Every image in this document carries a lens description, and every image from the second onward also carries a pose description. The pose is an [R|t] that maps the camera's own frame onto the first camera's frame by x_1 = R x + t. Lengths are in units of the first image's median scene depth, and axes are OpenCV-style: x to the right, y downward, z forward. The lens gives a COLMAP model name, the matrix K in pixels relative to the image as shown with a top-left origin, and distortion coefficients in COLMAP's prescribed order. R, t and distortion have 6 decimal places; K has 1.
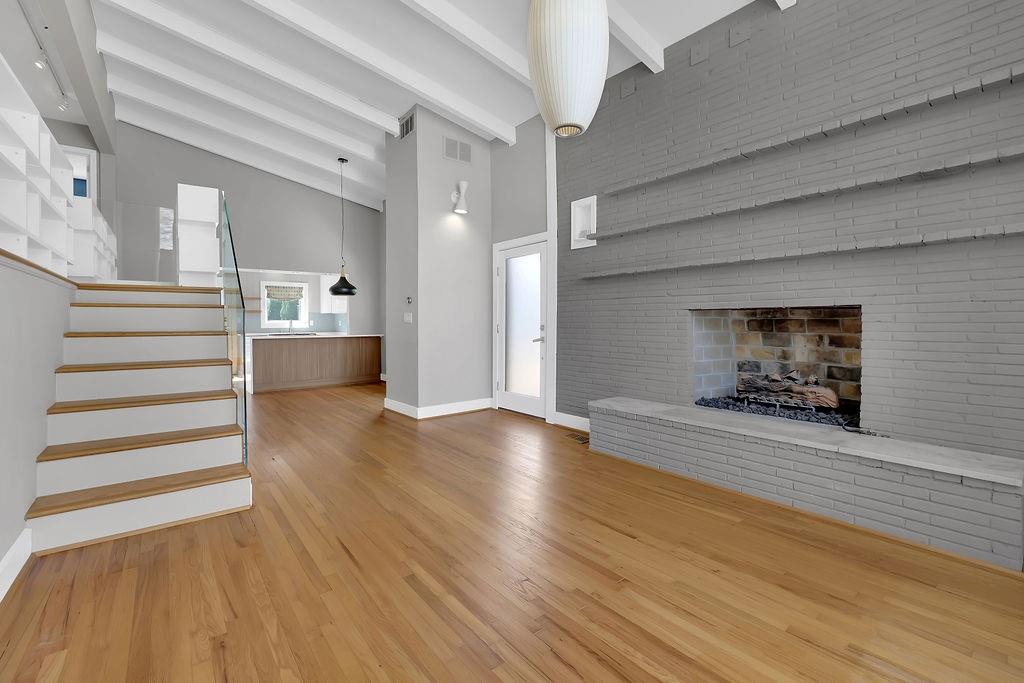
lens RADIAL K [[457.5, 0, 507.3], [0, 457.5, 340.6], [0, 0, 1]] dist [-0.049272, 0.019000]
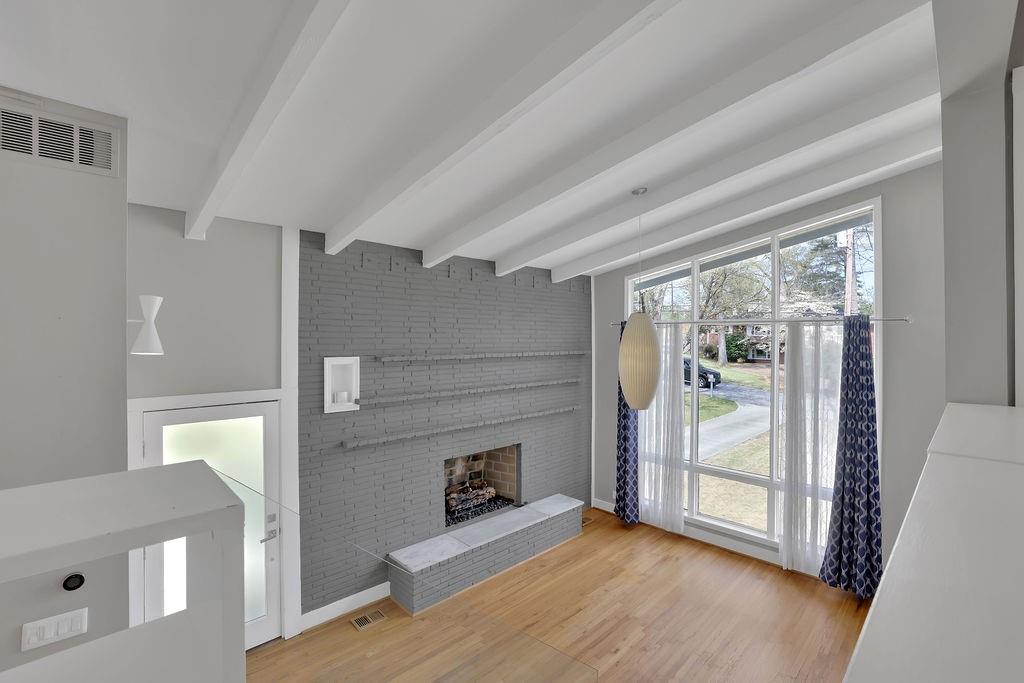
lens RADIAL K [[457.5, 0, 507.3], [0, 457.5, 340.6], [0, 0, 1]] dist [-0.049272, 0.019000]
pose [[-0.117784, -0.004225, 0.993030, -0.781078], [0.034552, 0.999368, 0.008350, -0.349226], [-0.992438, 0.035295, -0.117563, 0.797704]]
